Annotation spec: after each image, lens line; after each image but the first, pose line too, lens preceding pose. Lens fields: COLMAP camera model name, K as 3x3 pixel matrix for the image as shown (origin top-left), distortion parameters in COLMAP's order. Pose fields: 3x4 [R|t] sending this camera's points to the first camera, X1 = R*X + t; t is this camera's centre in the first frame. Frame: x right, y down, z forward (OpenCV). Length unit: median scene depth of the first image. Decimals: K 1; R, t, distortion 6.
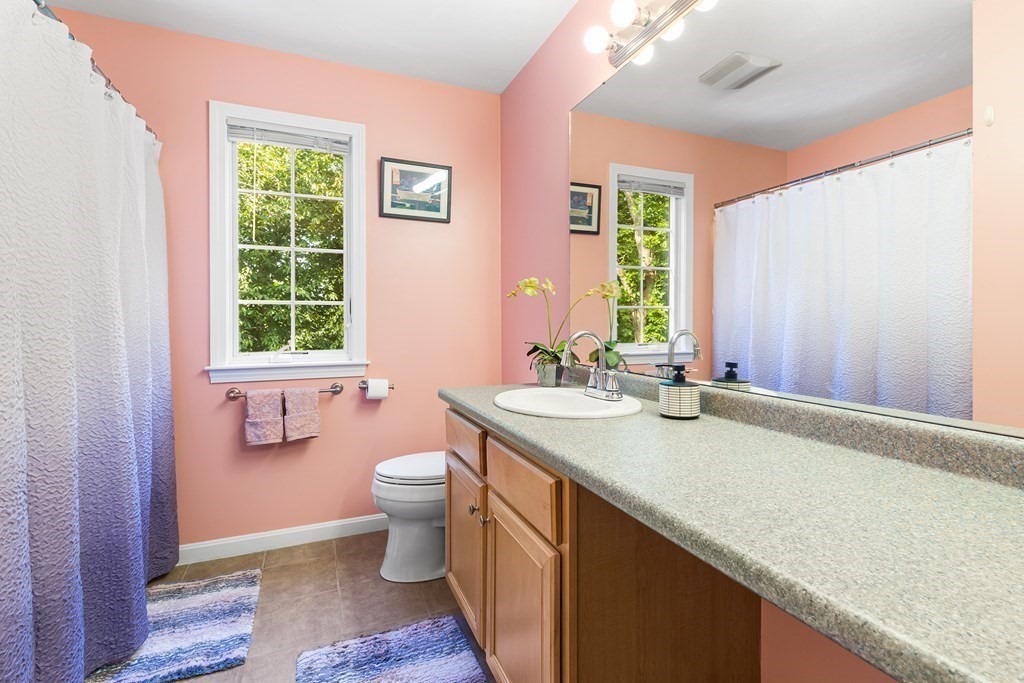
lens RADIAL K [[472.9, 0, 511.6], [0, 472.9, 323.9], [0, 0, 1]] dist [0.003795, -0.000419]
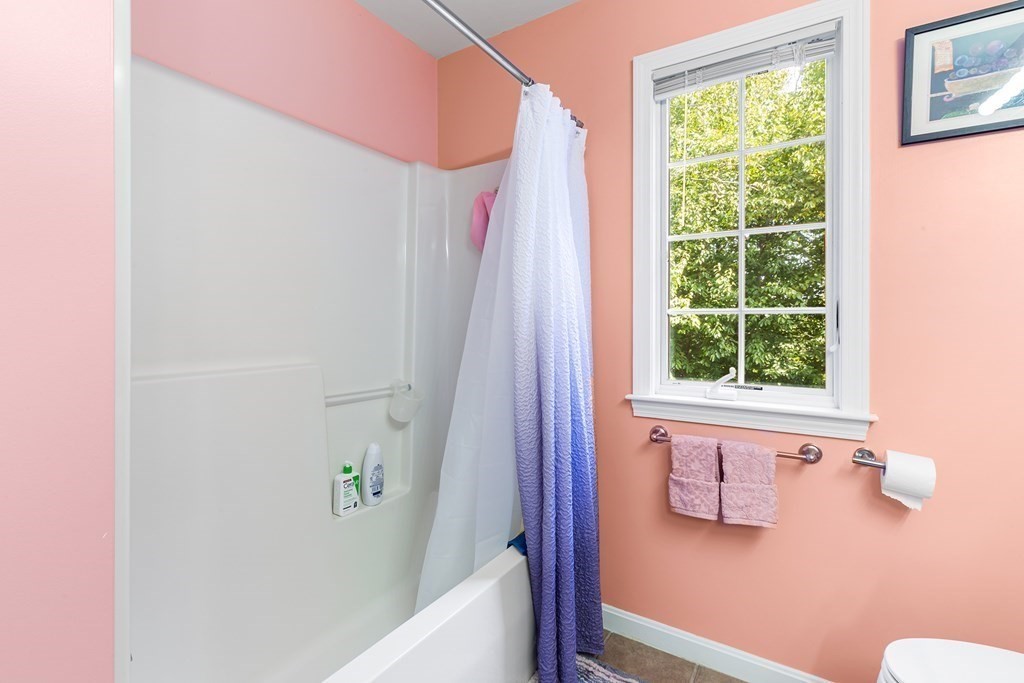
lens RADIAL K [[472.9, 0, 511.6], [0, 472.9, 323.9], [0, 0, 1]] dist [0.003795, -0.000419]
pose [[0.565137, 0.002950, -0.824992, -0.093599], [-0.006491, 0.999979, -0.000871, -0.025898], [0.824972, 0.005847, 0.565144, 0.366993]]
